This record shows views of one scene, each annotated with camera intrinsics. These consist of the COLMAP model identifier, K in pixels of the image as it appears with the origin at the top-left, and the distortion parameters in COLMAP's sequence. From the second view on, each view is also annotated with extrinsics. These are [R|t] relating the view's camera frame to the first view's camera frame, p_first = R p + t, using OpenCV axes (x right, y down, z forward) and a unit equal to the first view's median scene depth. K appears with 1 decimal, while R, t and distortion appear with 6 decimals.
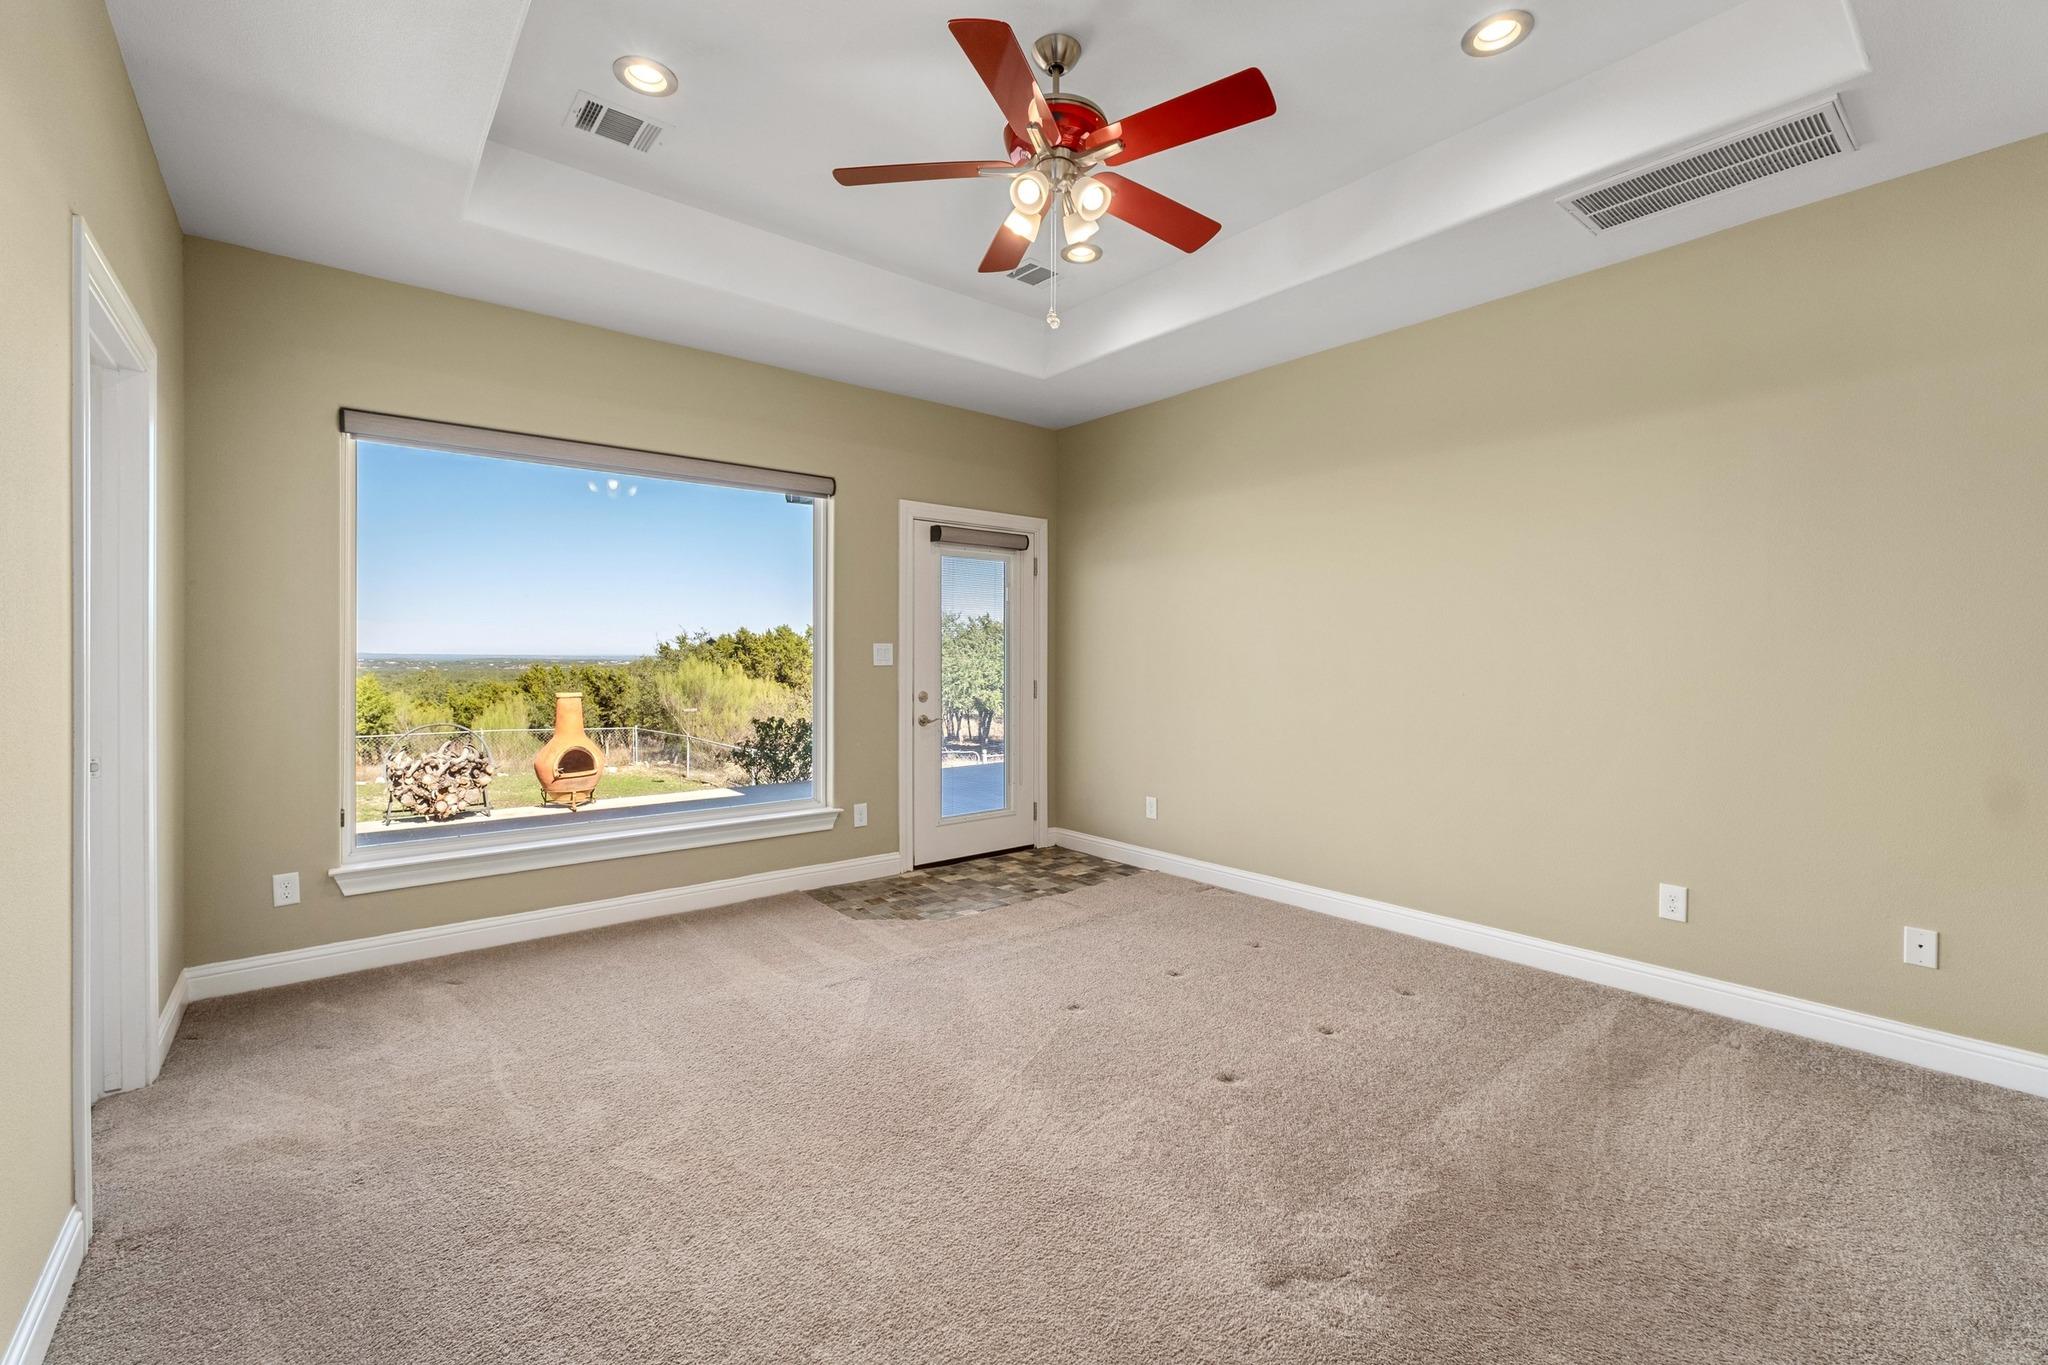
lens RADIAL K [[862.8, 0, 1031.6], [0, 862.8, 671.3], [0, 0, 1]] dist [-0.012491, 0.003707]
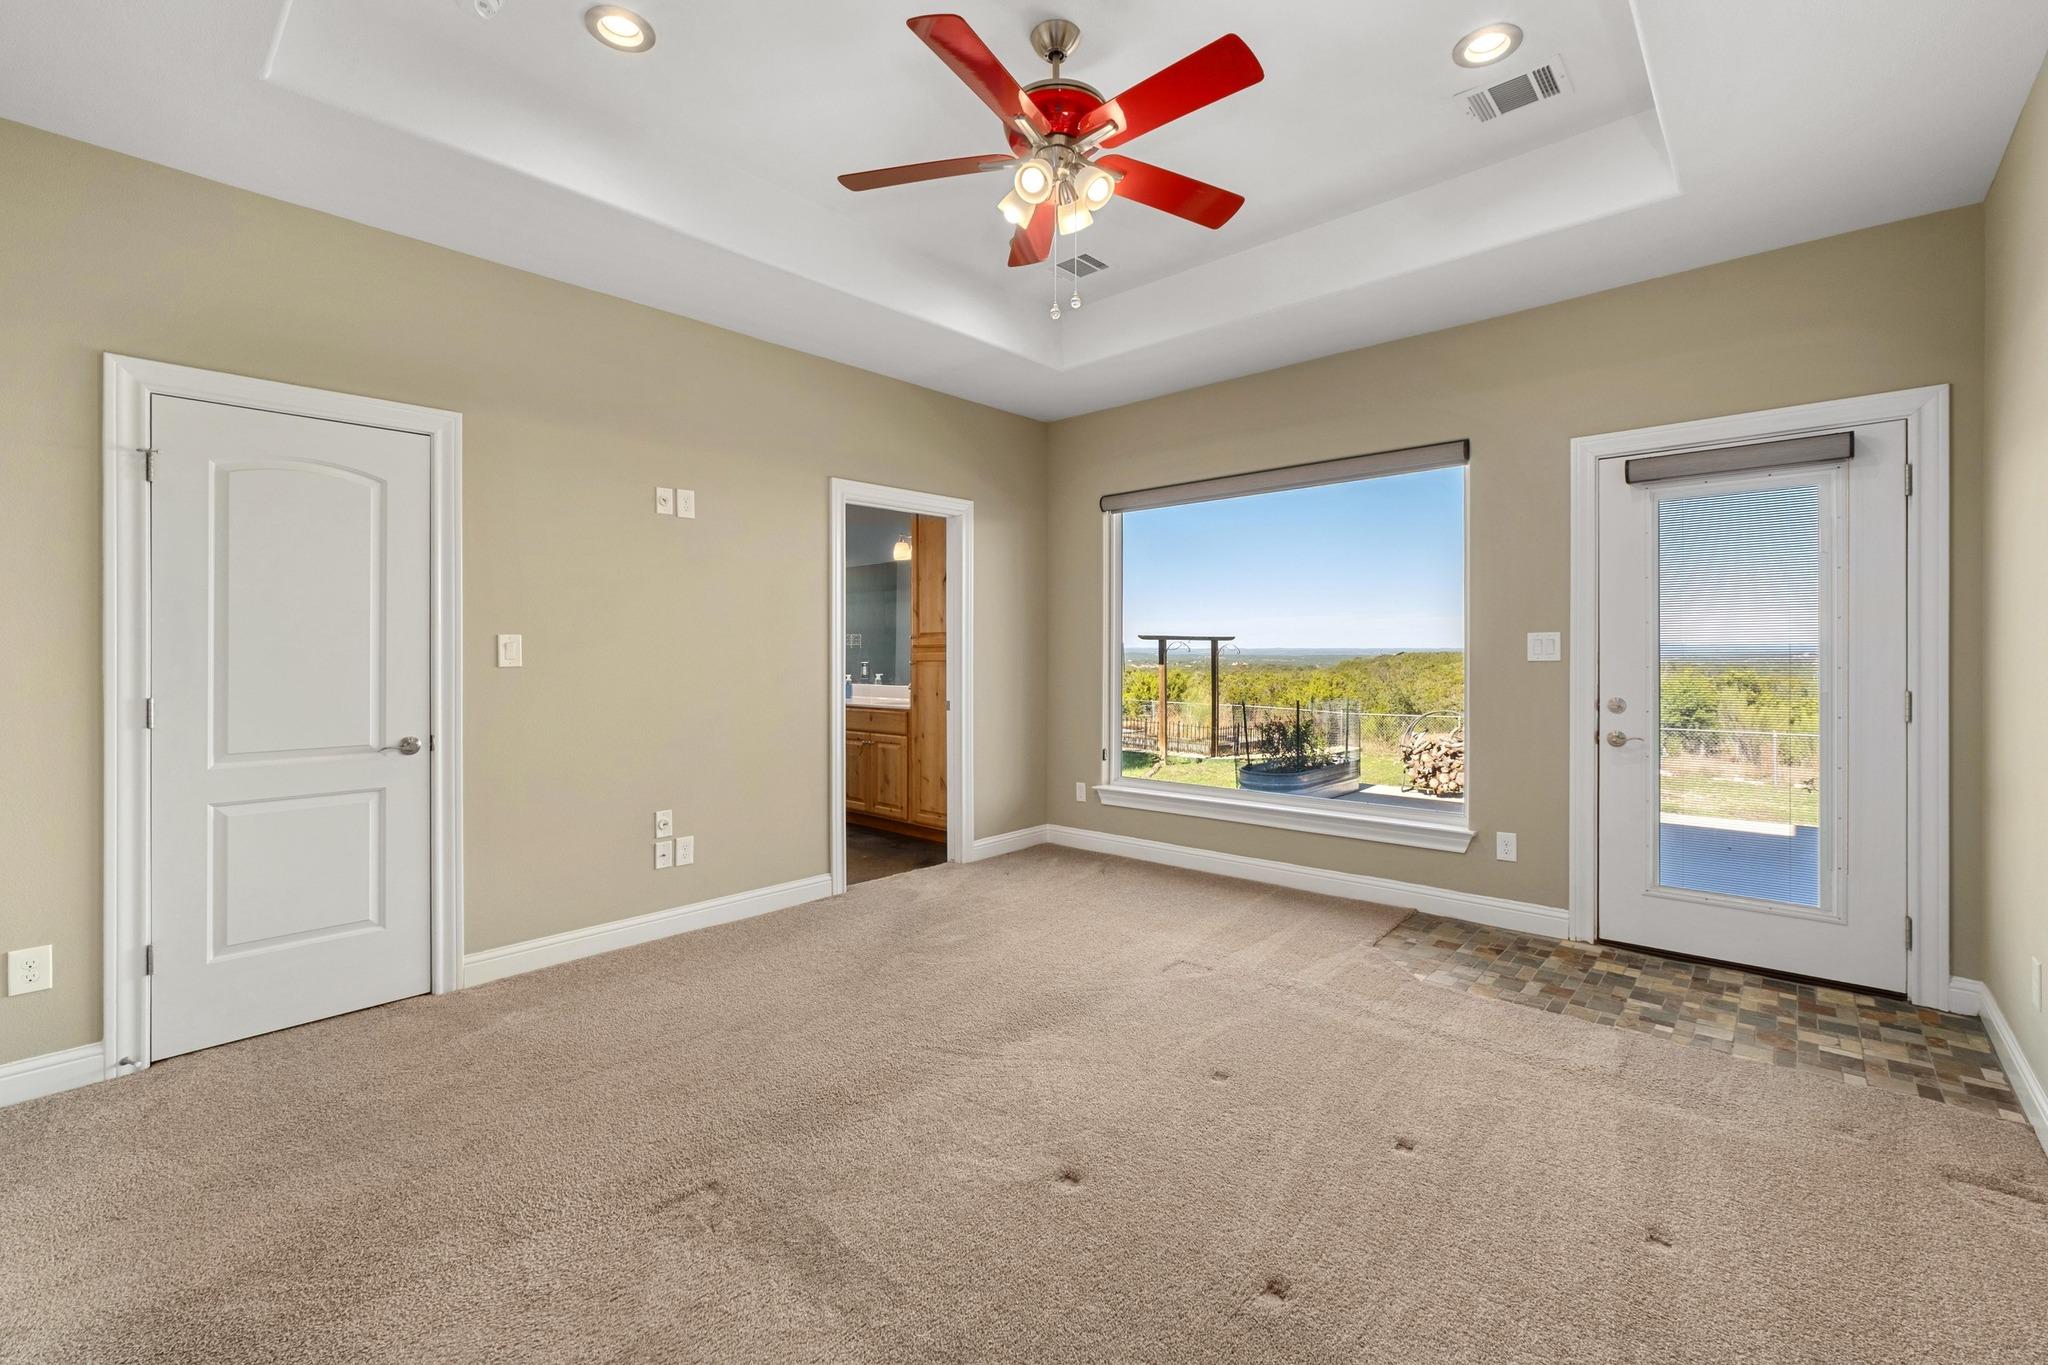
lens RADIAL K [[862.8, 0, 1021.9], [0, 862.8, 666.0], [0, 0, 1]] dist [-0.012491, 0.003707]
pose [[0.145811, 0.011439, -0.989246, 0.514748], [-0.010062, 0.999899, 0.010079, -0.005460], [0.989261, 0.008484, 0.145912, 0.422542]]
